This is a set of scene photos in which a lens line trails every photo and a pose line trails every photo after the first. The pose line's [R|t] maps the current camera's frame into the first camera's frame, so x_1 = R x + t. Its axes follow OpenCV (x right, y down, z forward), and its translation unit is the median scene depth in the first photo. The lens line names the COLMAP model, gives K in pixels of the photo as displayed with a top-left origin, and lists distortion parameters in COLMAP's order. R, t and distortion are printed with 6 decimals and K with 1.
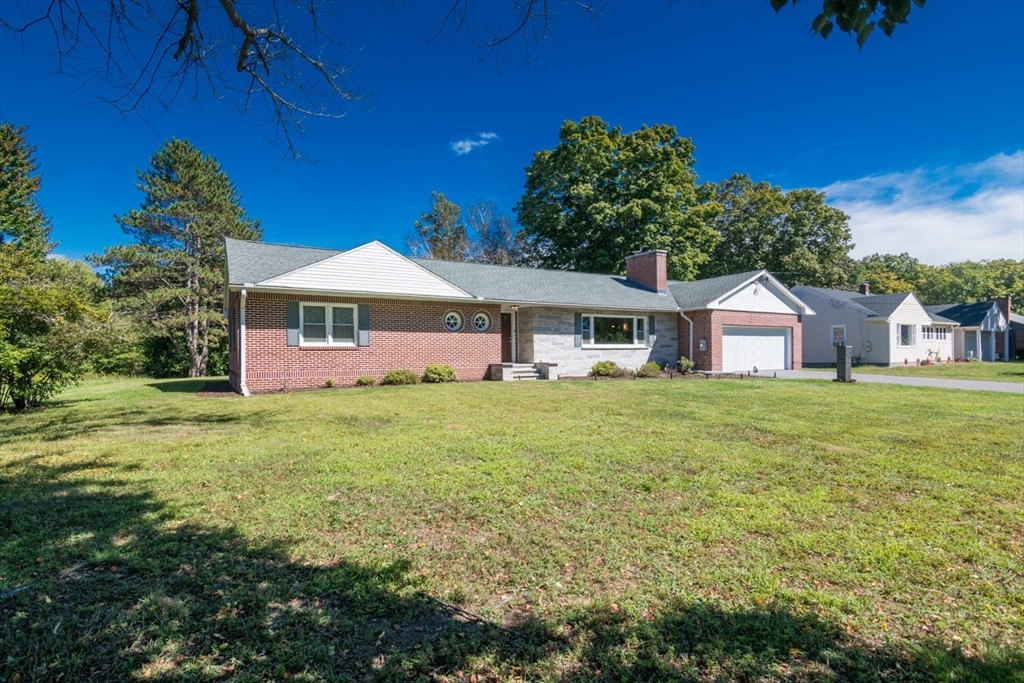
lens RADIAL K [[493.7, 0, 502.9], [0, 493.7, 348.0], [0, 0, 1]] dist [-0.016113, -0.000850]
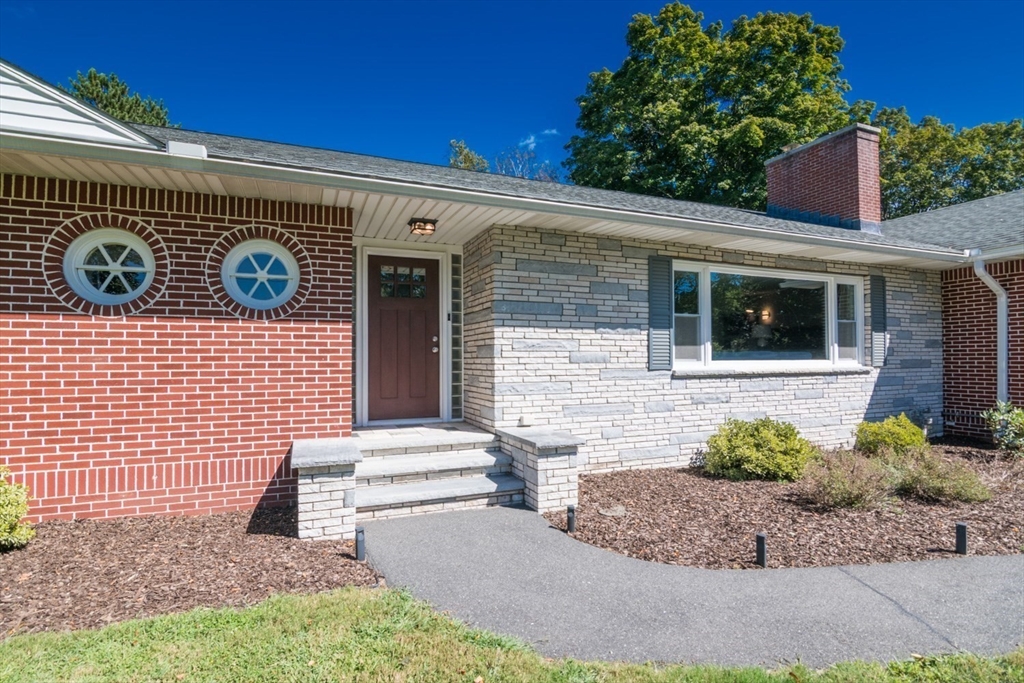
lens RADIAL K [[493.7, 0, 502.9], [0, 493.7, 348.0], [0, 0, 1]] dist [-0.016113, -0.000850]
pose [[0.989386, 0.003610, -0.145263, 0.082193], [-0.004574, 0.999970, -0.006305, -0.010756], [0.145236, 0.006902, 0.989373, 0.560548]]
